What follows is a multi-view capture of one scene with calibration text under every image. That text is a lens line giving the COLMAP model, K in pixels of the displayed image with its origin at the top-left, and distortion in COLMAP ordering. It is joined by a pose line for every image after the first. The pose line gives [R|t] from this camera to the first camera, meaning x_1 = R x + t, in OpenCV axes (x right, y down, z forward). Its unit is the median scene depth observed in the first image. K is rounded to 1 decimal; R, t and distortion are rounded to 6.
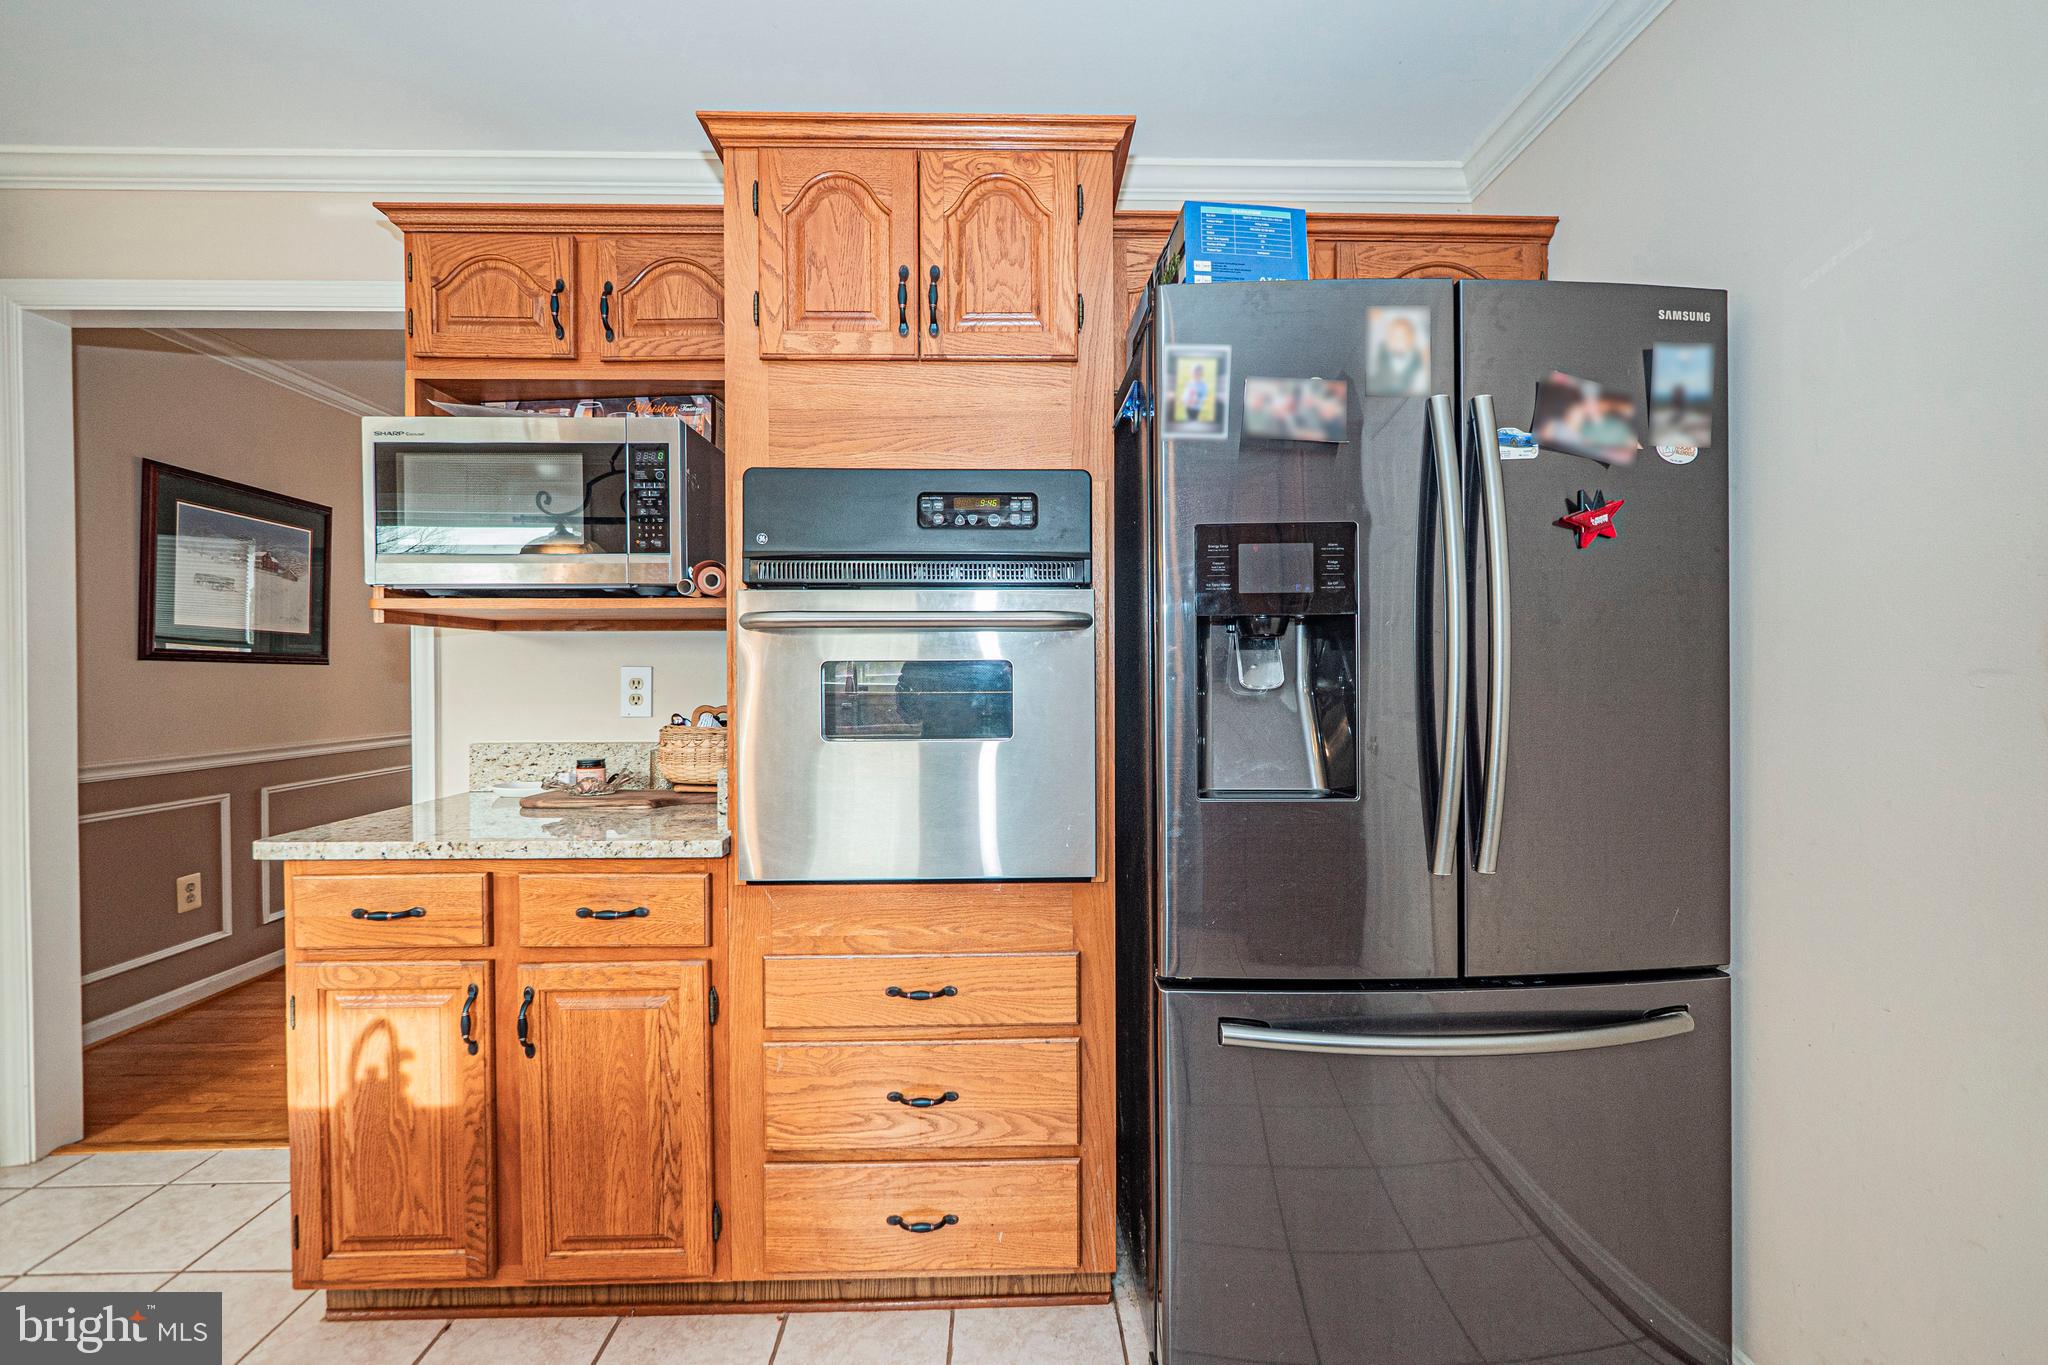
lens RADIAL K [[866.8, 0, 1020.8], [0, 866.8, 681.2], [0, 0, 1]] dist [-0.006566, 0.001138]
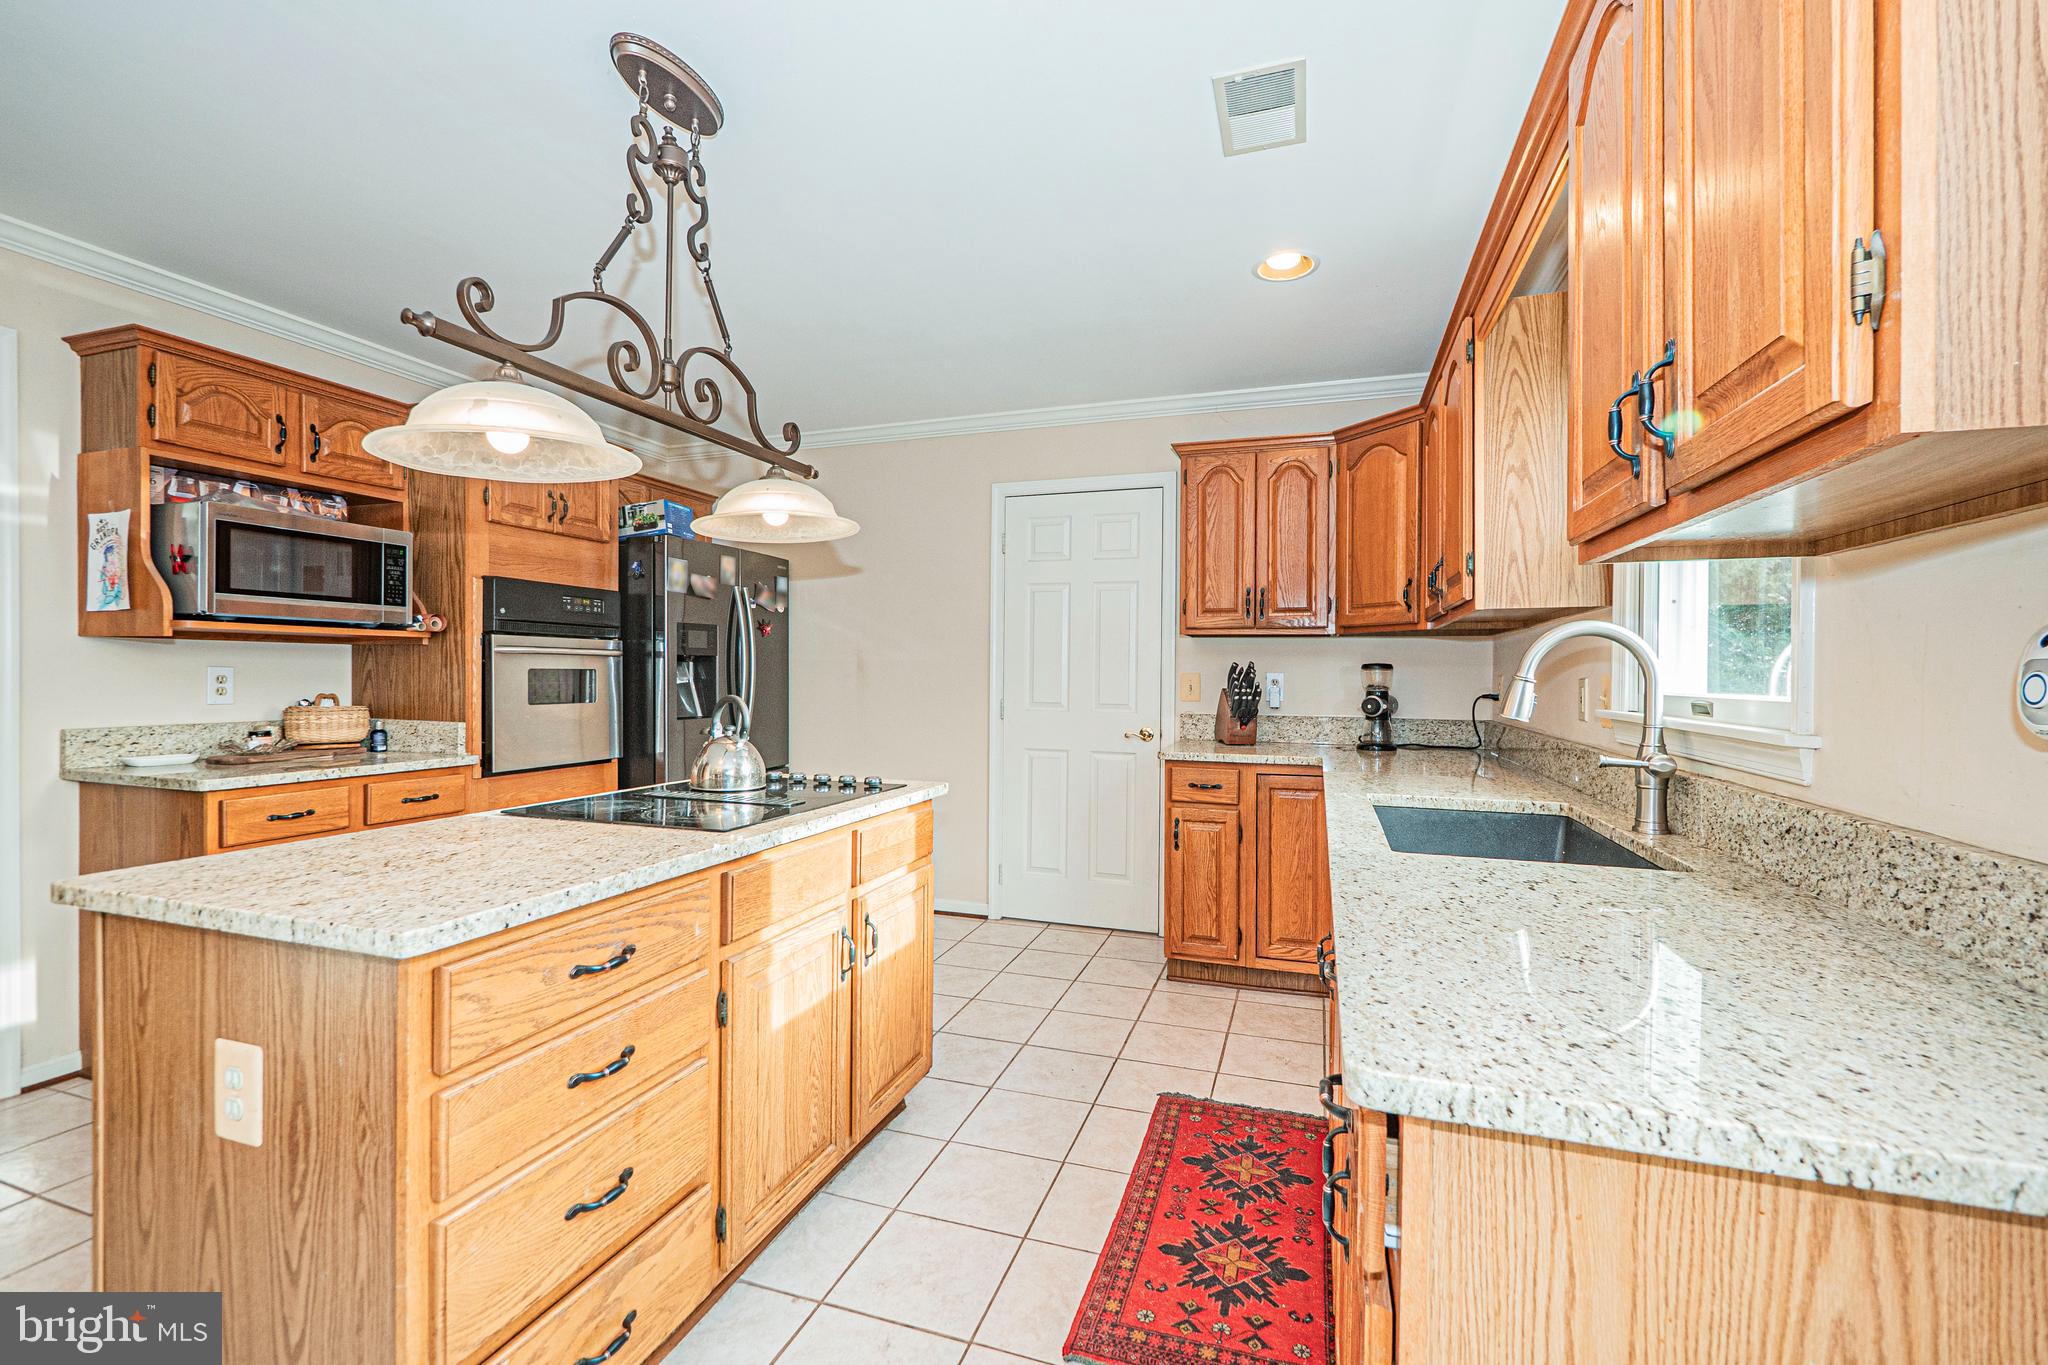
lens RADIAL K [[866.8, 0, 1024.9], [0, 866.8, 677.5], [0, 0, 1]] dist [-0.006566, 0.001138]
pose [[0.349821, 0.002133, 0.936814, -1.770751], [0.000193, 0.999997, -0.002349, 0.004576], [-0.936817, 0.001003, 0.349819, -0.907344]]
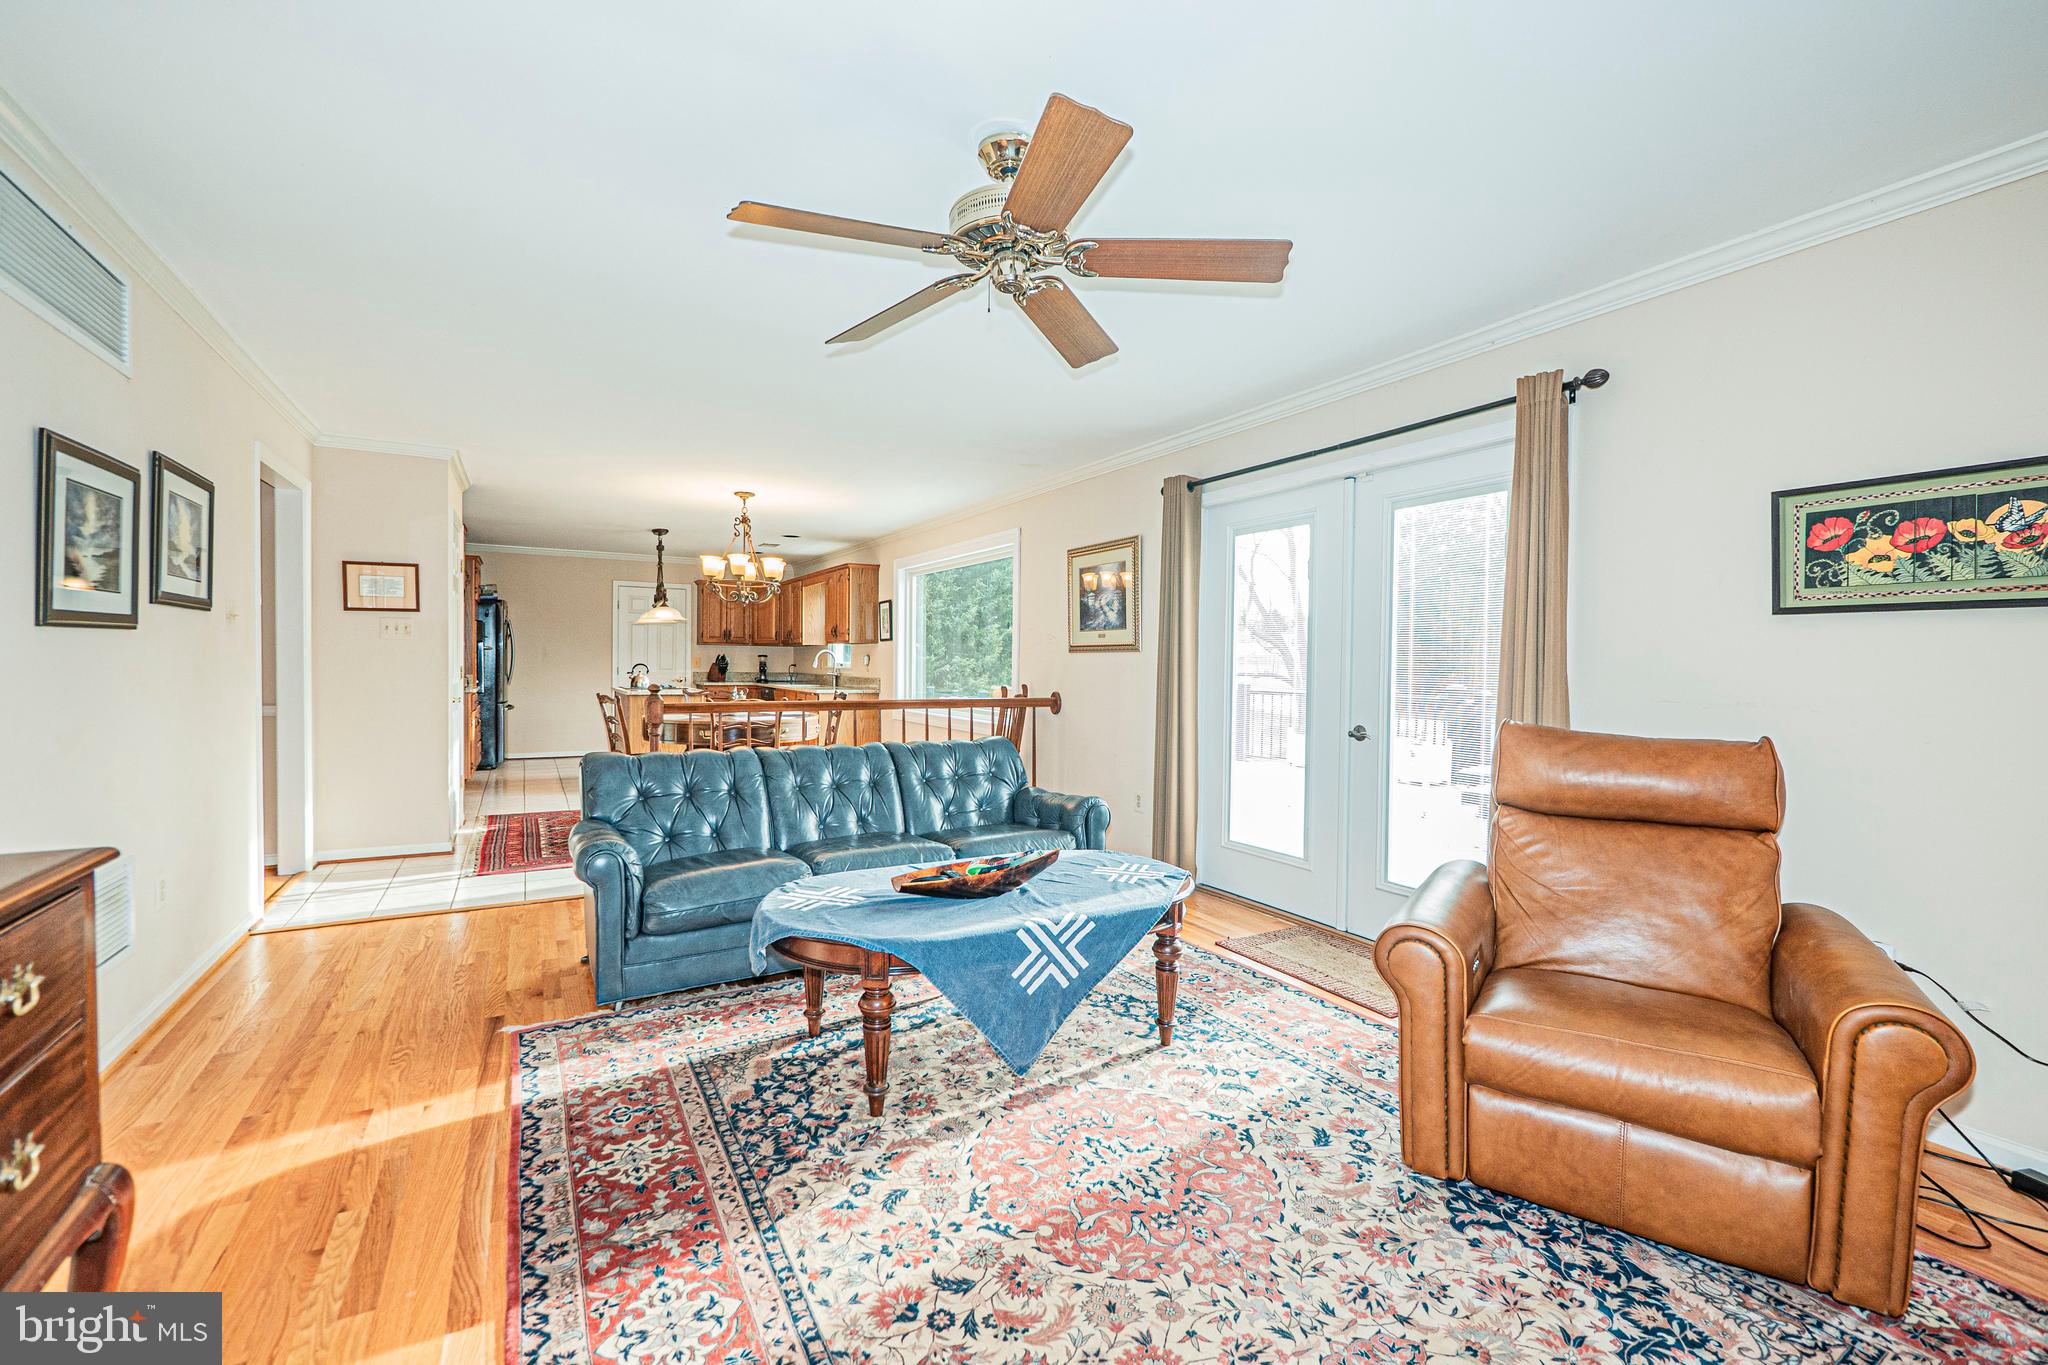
lens RADIAL K [[866.8, 0, 1024.2], [0, 866.8, 671.4], [0, 0, 1]] dist [-0.006566, 0.001138]
pose [[-0.473216, -0.009453, 0.880896, -6.756866], [0.004767, 0.999900, 0.013291, 0.016683], [-0.880933, 0.010488, -0.473124, 0.527283]]
